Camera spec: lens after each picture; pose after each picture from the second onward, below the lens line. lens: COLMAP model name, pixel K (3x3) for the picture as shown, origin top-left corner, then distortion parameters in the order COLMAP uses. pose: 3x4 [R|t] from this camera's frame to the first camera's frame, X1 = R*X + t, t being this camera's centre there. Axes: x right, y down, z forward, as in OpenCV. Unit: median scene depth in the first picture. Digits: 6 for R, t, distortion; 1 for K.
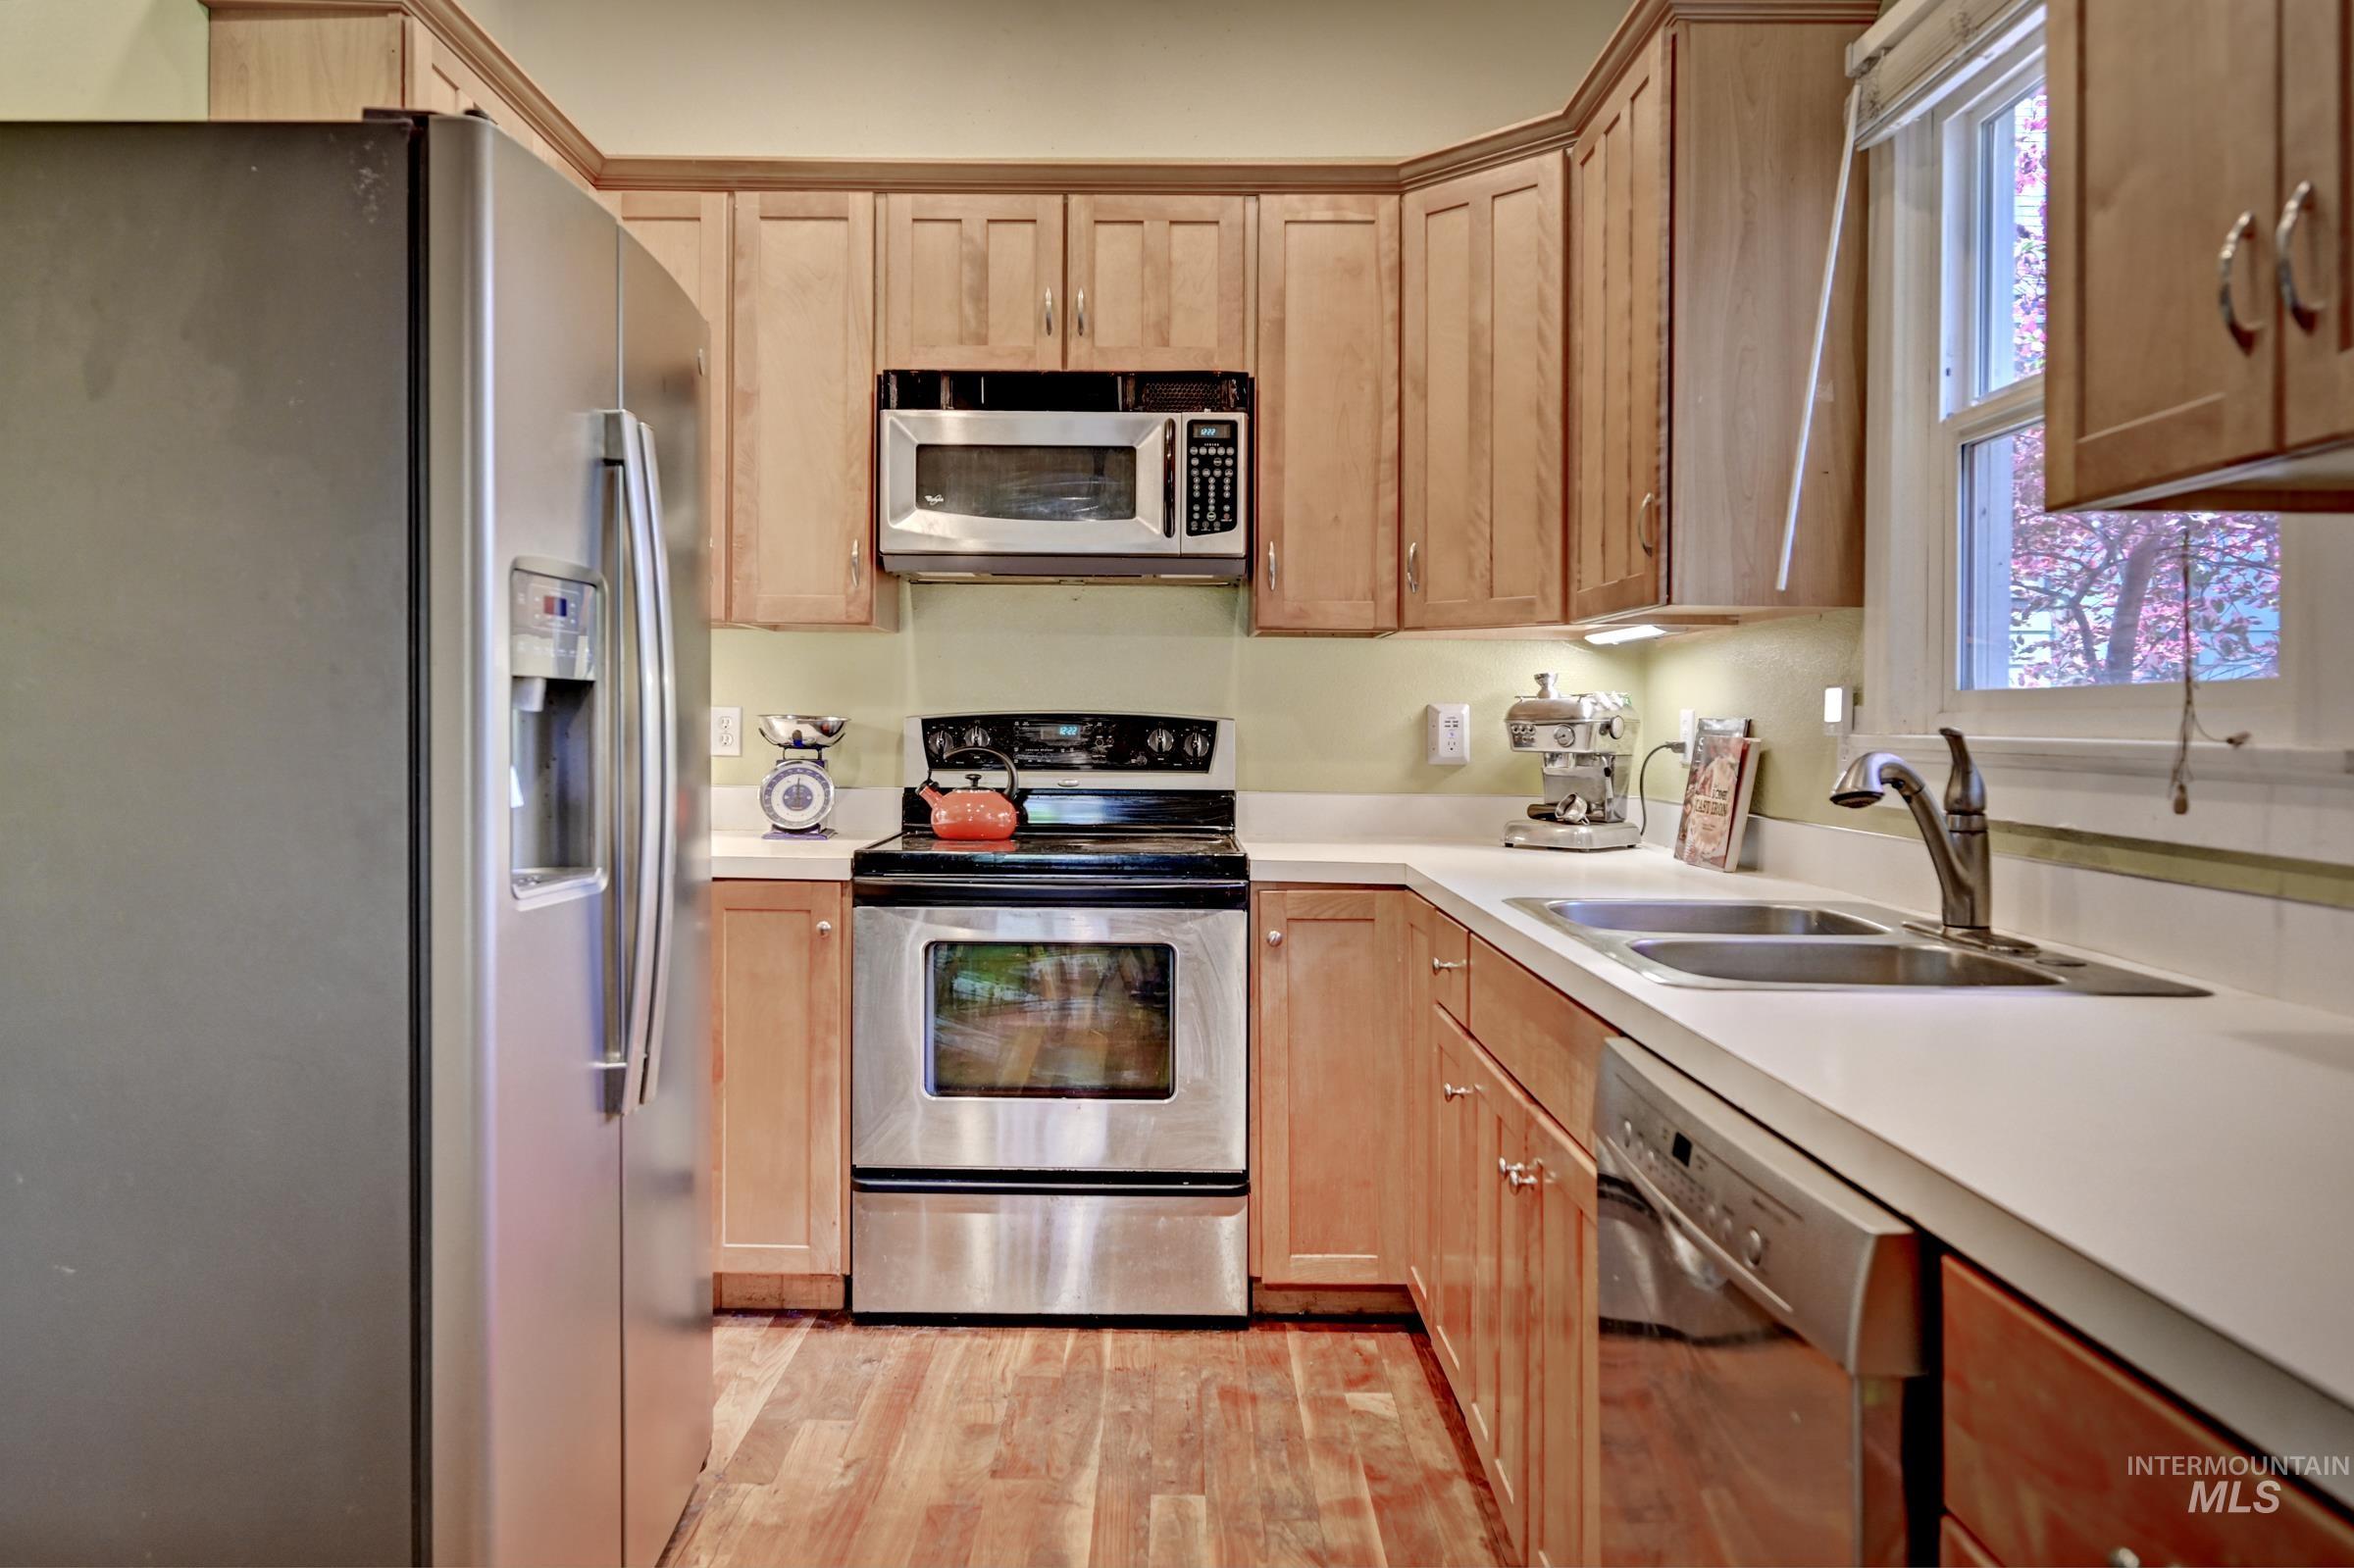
lens RADIAL K [[1595.0, 0, 1164.5], [0, 1595.0, 727.6], [0, 0, 1]] dist [0.008032, 0.007067]
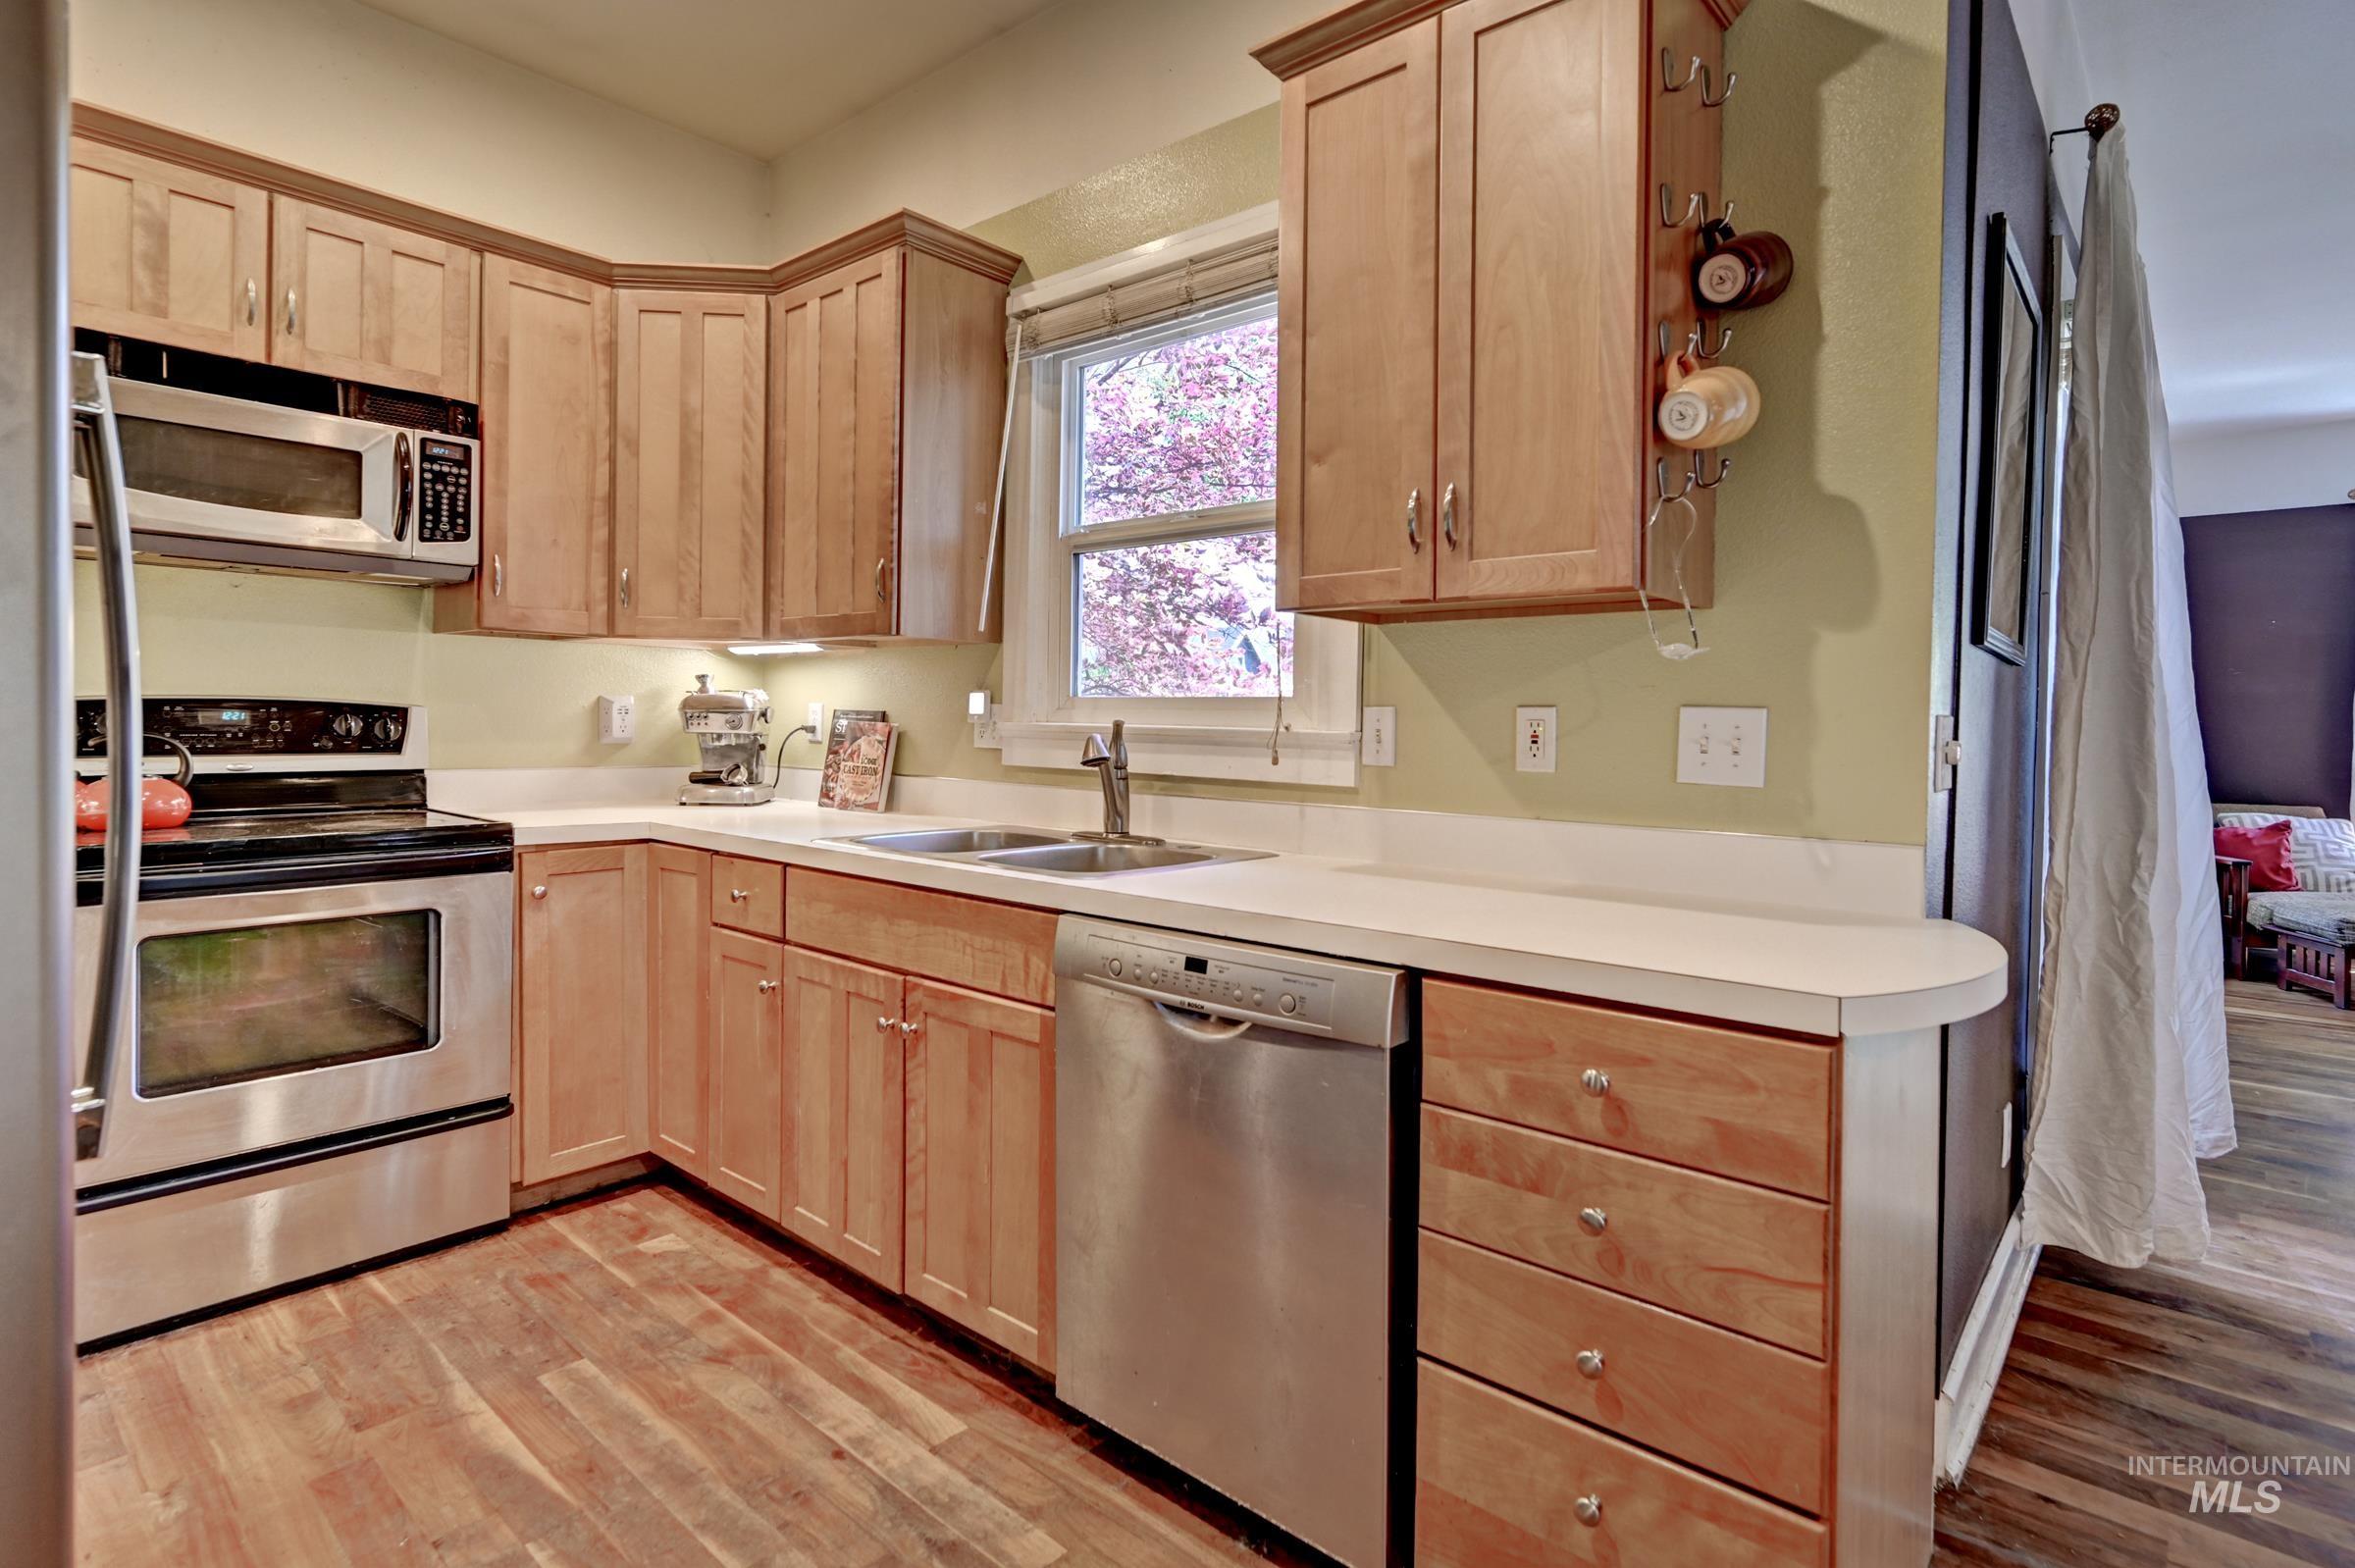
lens RADIAL K [[1141.8, 0, 1187.5], [0, 1141.8, 715.7], [0, 0, 1]] dist [0.004520, 0.003259]
pose [[0.654833, 0.004114, 0.755762, -0.250678], [-0.007743, 0.999969, 0.001266, -0.003923], [-0.755734, -0.006681, 0.654845, 0.076599]]
